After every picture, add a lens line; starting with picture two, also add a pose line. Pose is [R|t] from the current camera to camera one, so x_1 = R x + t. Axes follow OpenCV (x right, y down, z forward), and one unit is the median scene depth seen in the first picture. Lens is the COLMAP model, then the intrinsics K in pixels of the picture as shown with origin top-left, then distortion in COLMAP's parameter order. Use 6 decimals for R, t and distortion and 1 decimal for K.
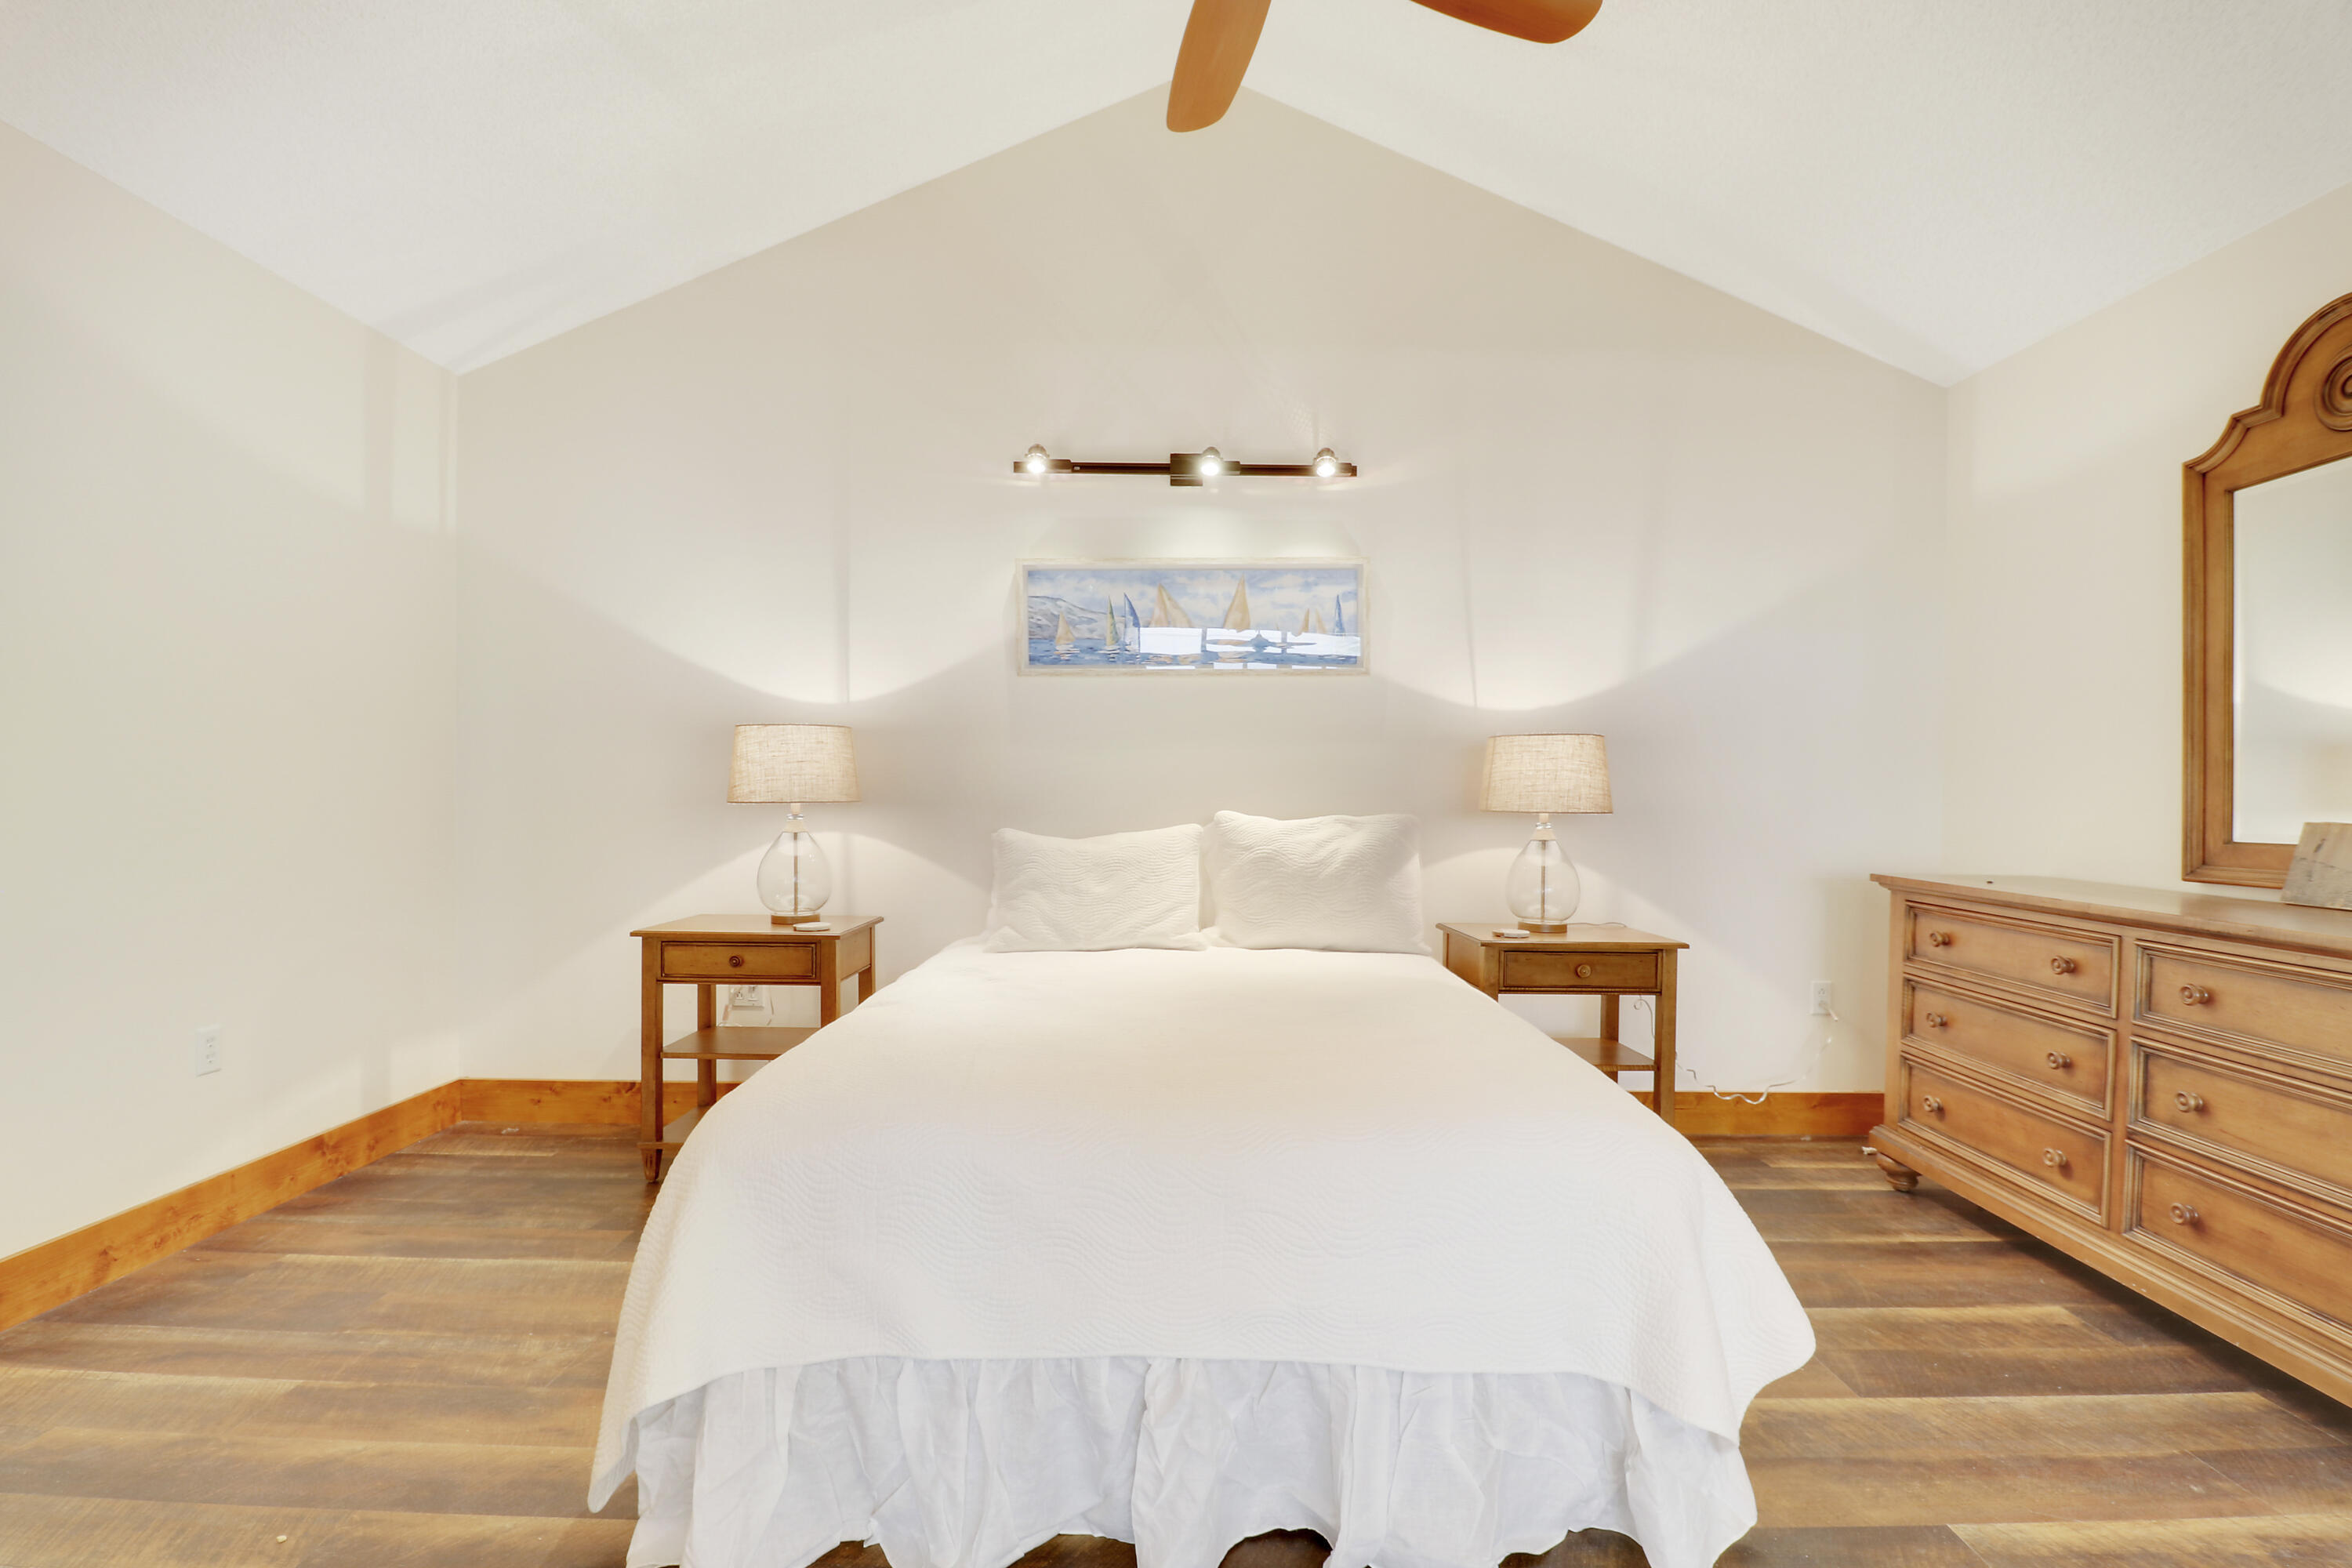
lens RADIAL K [[1117.7, 0, 1198.3], [0, 1117.7, 782.5], [0, 0, 1]] dist [-0.001439, -0.012747]
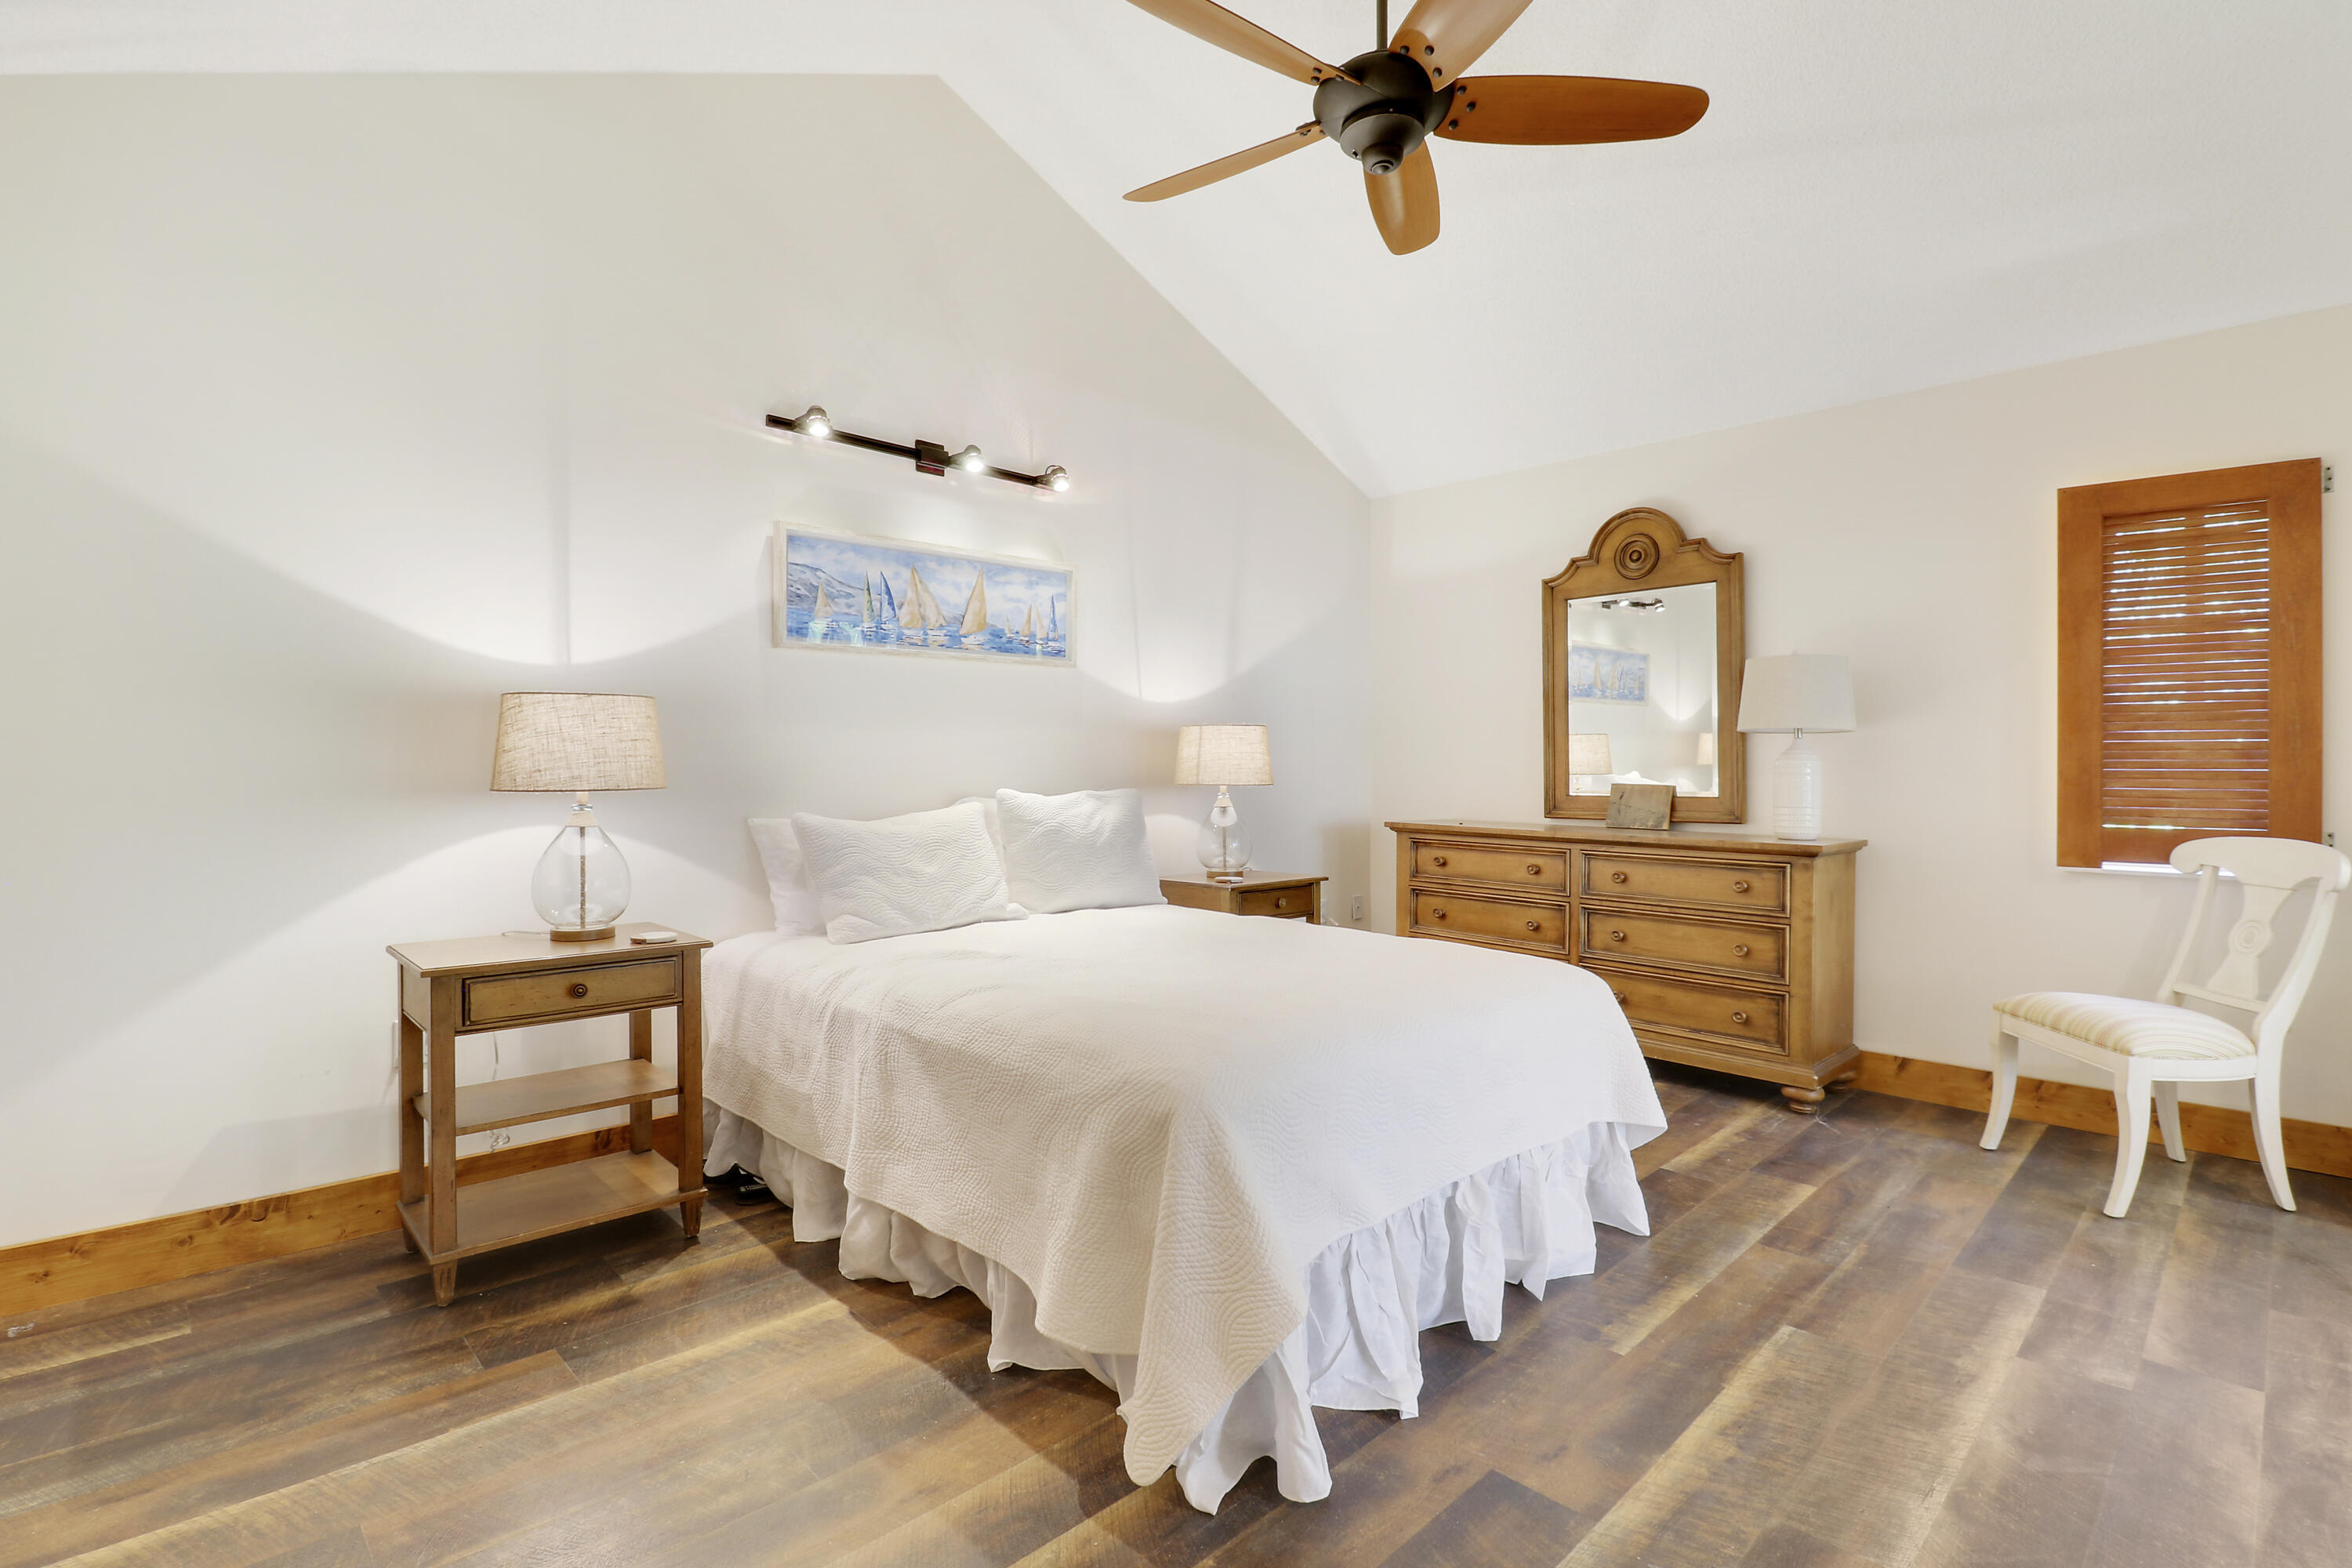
lens RADIAL K [[1125.9, 0, 1175.1], [0, 1125.9, 736.5], [0, 0, 1]] dist [-0.000440, -0.012555]
pose [[0.708481, 0.012434, 0.705620, -0.640324], [-0.002817, 0.999887, -0.014790, -0.009873], [-0.705724, 0.008491, 0.708436, 0.121327]]
